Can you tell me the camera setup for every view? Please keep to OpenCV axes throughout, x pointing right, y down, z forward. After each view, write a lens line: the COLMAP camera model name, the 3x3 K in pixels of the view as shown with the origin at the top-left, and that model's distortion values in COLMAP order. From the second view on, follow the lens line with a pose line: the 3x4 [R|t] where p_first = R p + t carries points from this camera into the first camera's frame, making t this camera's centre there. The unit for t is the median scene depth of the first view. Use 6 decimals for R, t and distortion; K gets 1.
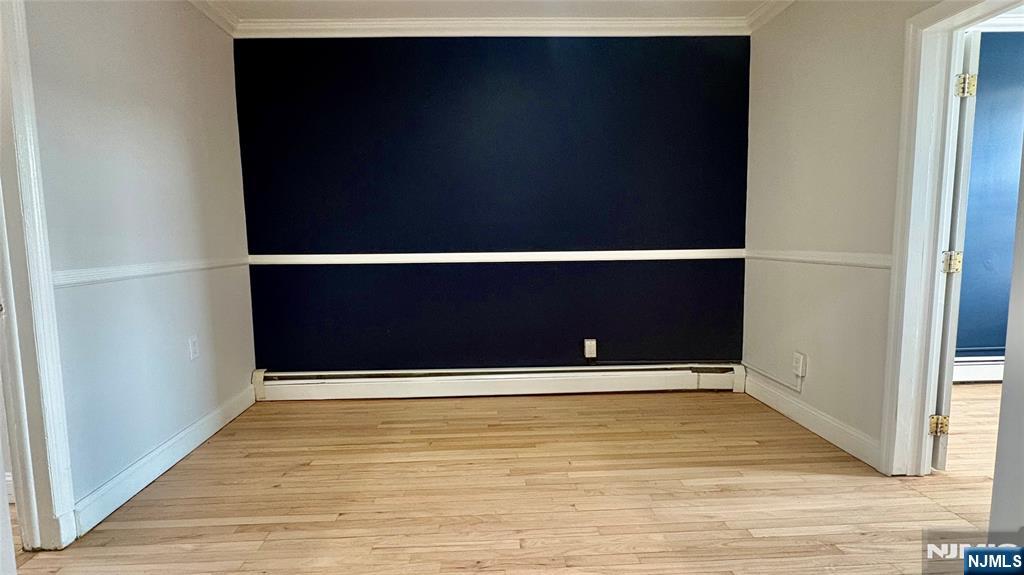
lens RADIAL K [[509.5, 0, 509.9], [0, 509.5, 289.6], [0, 0, 1]] dist [0.005734, -0.003551]
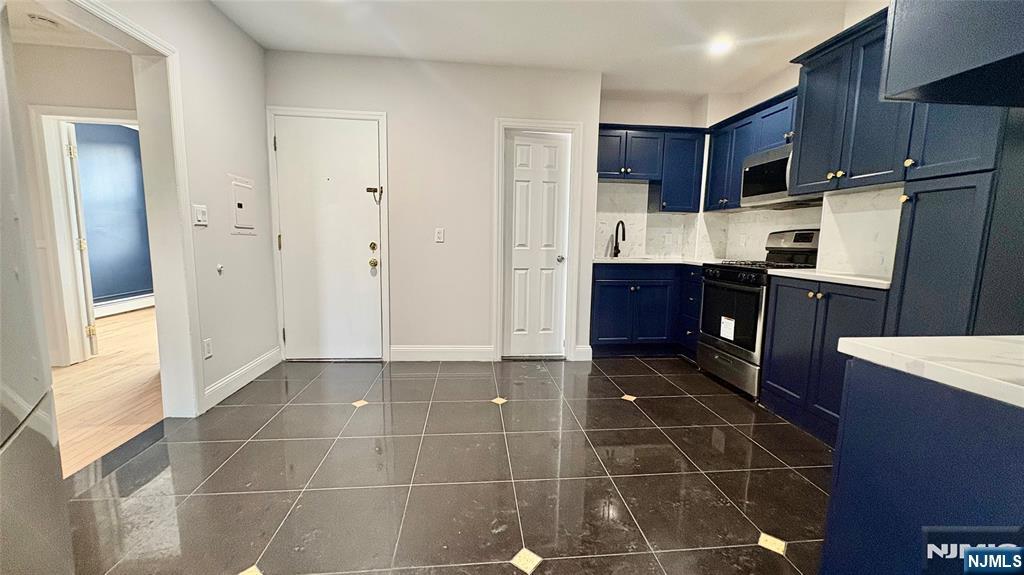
lens RADIAL K [[406.5, 0, 511.6], [0, 406.5, 288.1], [0, 0, 1]] dist [-0.000361, 0.000212]
pose [[-0.066883, -0.111202, 0.991545, -0.569727], [0.084447, 0.989573, 0.116677, 0.049576], [-0.994181, 0.091536, -0.056795, -0.368394]]
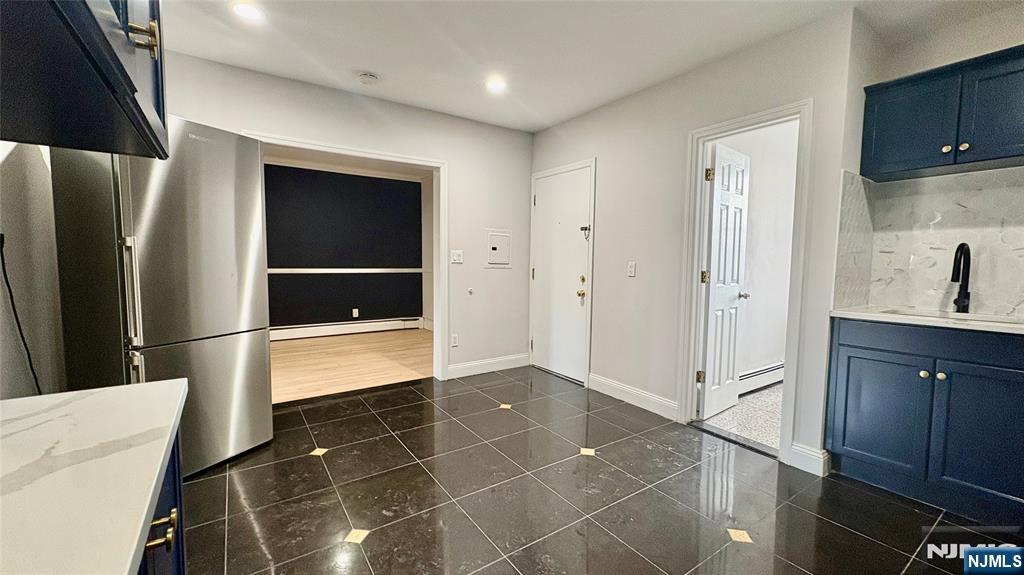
lens RADIAL K [[406.5, 0, 511.3], [0, 406.5, 286.1], [0, 0, 1]] dist [-0.000361, 0.000212]
pose [[0.844021, -0.012157, 0.536173, -0.256293], [0.032573, 0.999059, -0.028623, 0.085273], [-0.535321, 0.041623, 0.843623, -1.010524]]
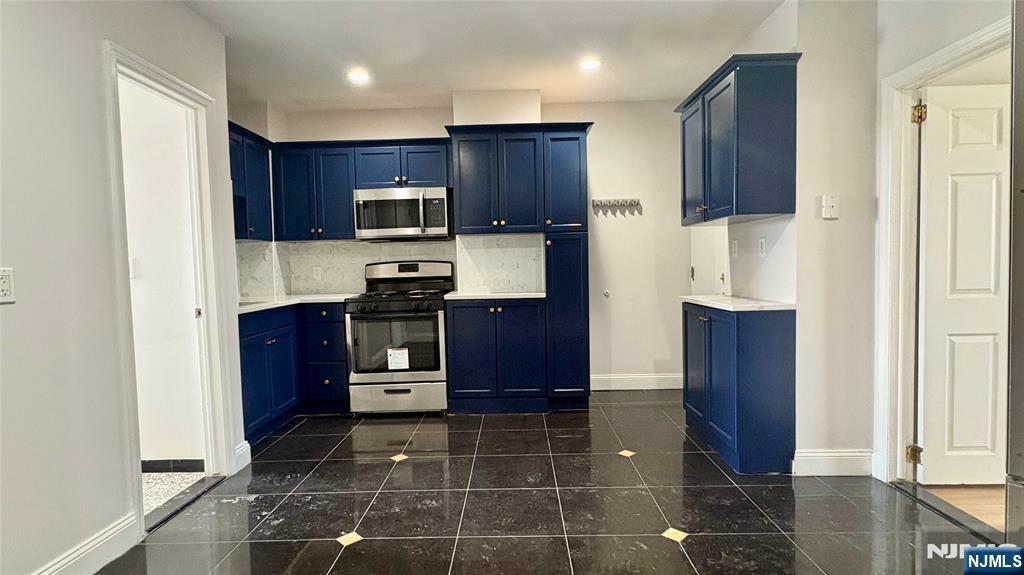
lens RADIAL K [[509.5, 0, 511.0], [0, 509.5, 287.2], [0, 0, 1]] dist [0.005734, -0.003551]
pose [[-0.998428, 0.034268, 0.044363, 0.051582], [0.040248, 0.989077, 0.141801, -0.037332], [-0.039019, 0.143364, -0.988901, 0.287524]]
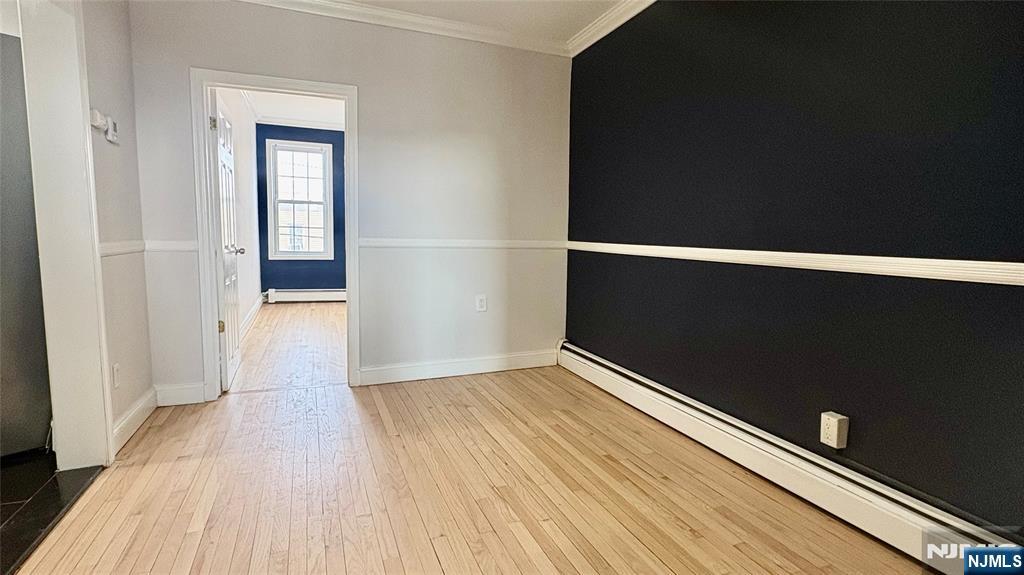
lens RADIAL K [[509.5, 0, 509.7], [0, 509.5, 286.9], [0, 0, 1]] dist [0.005734, -0.003551]
pose [[0.330634, 0.116527, -0.936538, 0.653431], [-0.122589, 0.989244, 0.079807, -0.046944], [0.935763, 0.088423, 0.341362, 0.562949]]
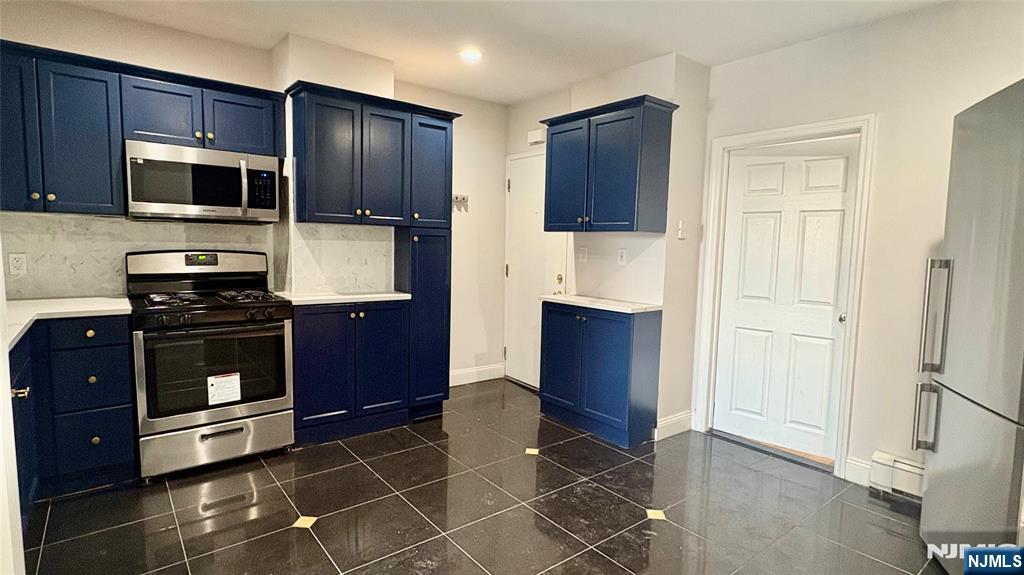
lens RADIAL K [[509.5, 0, 511.6], [0, 509.5, 286.9], [0, 0, 1]] dist [0.005734, -0.003551]
pose [[-0.801283, 0.044039, -0.596662, 0.531987], [-0.072624, 0.982753, 0.170067, -0.067720], [0.593861, 0.179604, -0.784265, 0.060323]]
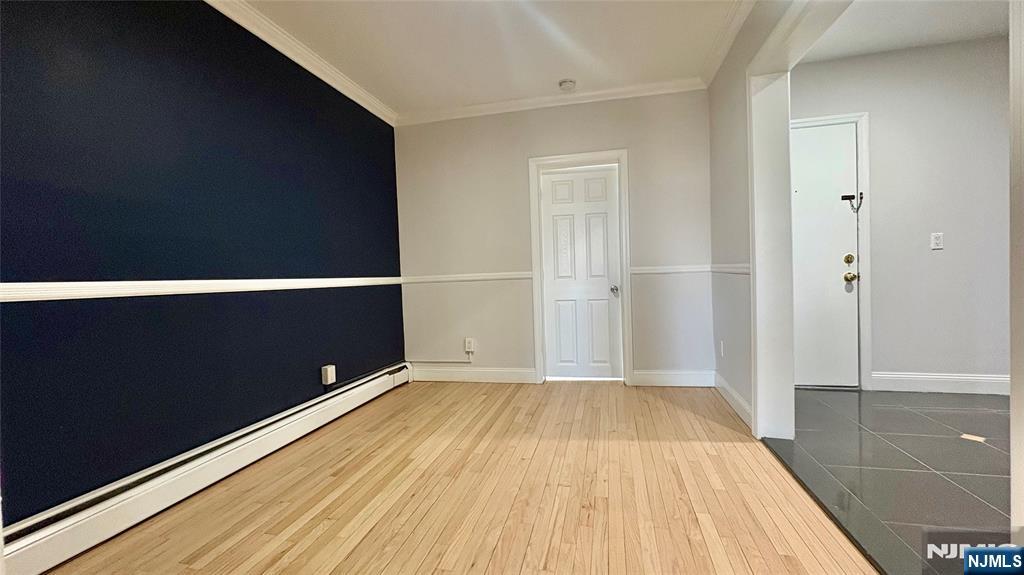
lens RADIAL K [[406.5, 0, 512.5], [0, 406.5, 286.7], [0, 0, 1]] dist [-0.000361, 0.000212]
pose [[0.268632, -0.018335, 0.963068, -0.617308], [0.133603, 0.990864, -0.018402, 0.007929], [-0.953933, 0.133612, 0.268627, 0.501367]]
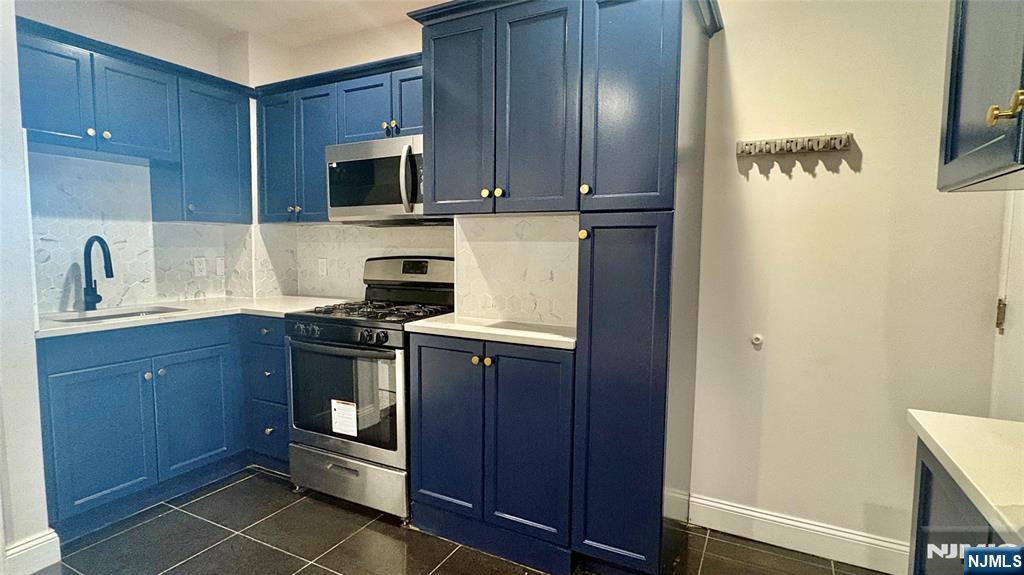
lens RADIAL K [[509.5, 0, 509.1], [0, 509.5, 290.0], [0, 0, 1]] dist [0.005734, -0.003551]
pose [[-0.868823, -0.036993, 0.493739, -0.211743], [0.051266, 0.985124, 0.164021, -0.000204], [-0.492462, 0.167818, -0.854002, -0.437489]]
